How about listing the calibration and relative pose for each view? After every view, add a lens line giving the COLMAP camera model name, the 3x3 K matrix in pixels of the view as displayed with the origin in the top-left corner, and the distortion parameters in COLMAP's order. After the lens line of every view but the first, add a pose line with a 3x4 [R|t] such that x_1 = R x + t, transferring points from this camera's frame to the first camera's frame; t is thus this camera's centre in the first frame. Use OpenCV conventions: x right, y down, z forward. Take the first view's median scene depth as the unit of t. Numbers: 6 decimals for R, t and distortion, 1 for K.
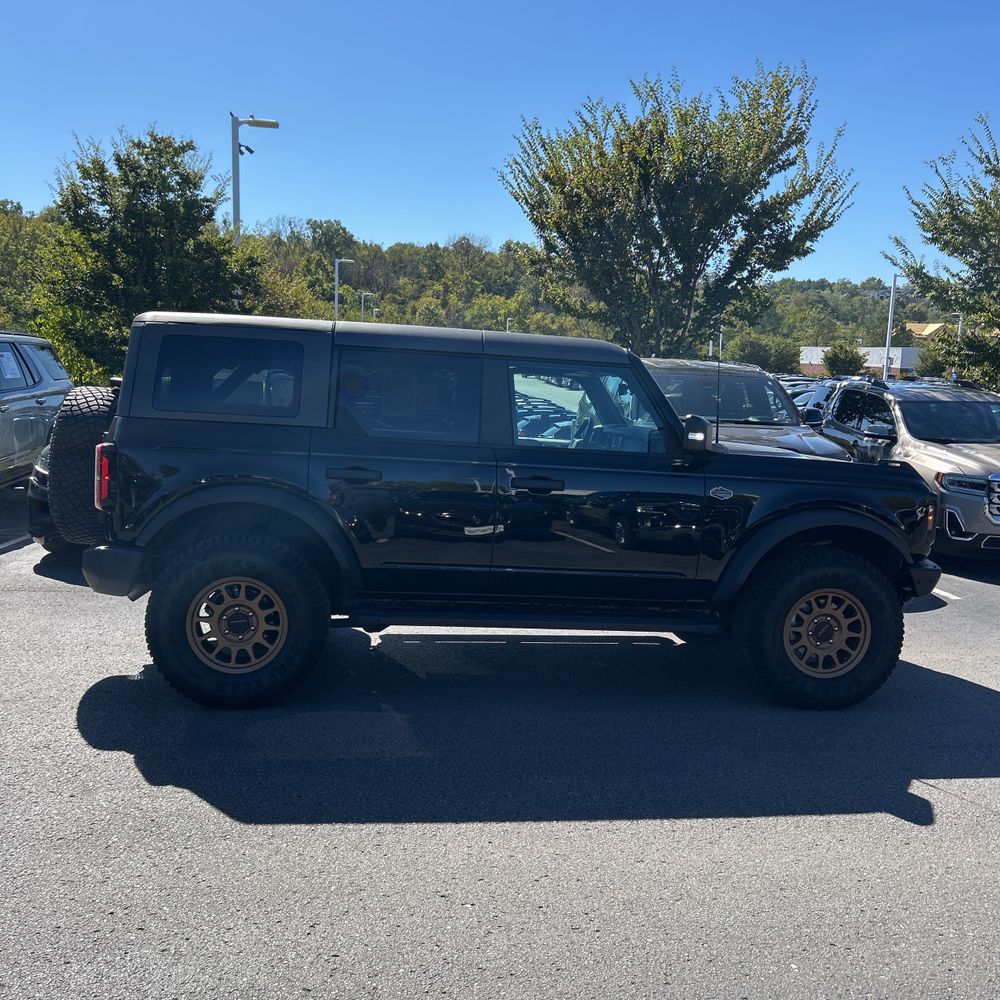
lens RADIAL K [[1024.6, 0, 507.8], [0, 1024.6, 510.3], [0, 0, 1]] dist [0.001511, 0.023056]
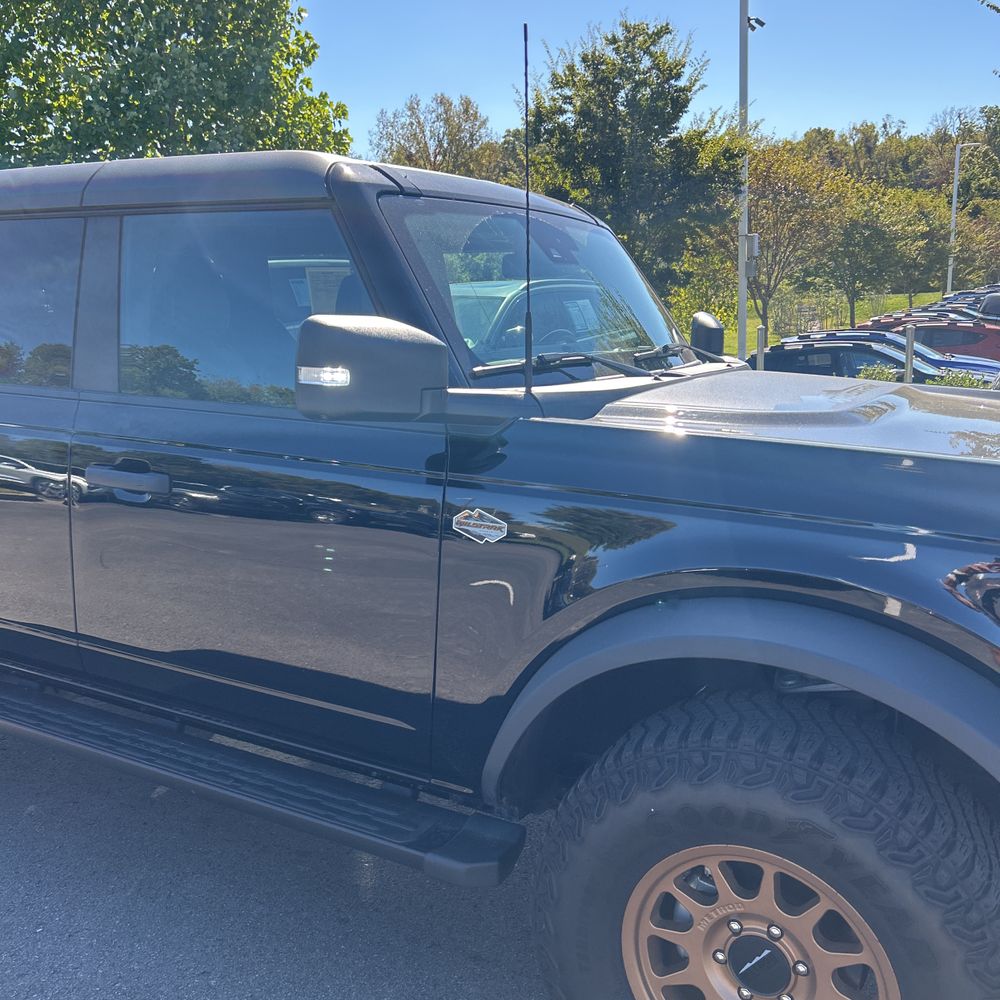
lens RADIAL K [[1024.6, 0, 507.8], [0, 1024.6, 510.3], [0, 0, 1]] dist [0.001511, 0.023056]
pose [[0.813199, 0.056964, -0.579191, 0.114012], [-0.012486, 0.996677, 0.080492, -0.013883], [0.581852, -0.058224, 0.811208, 0.187225]]
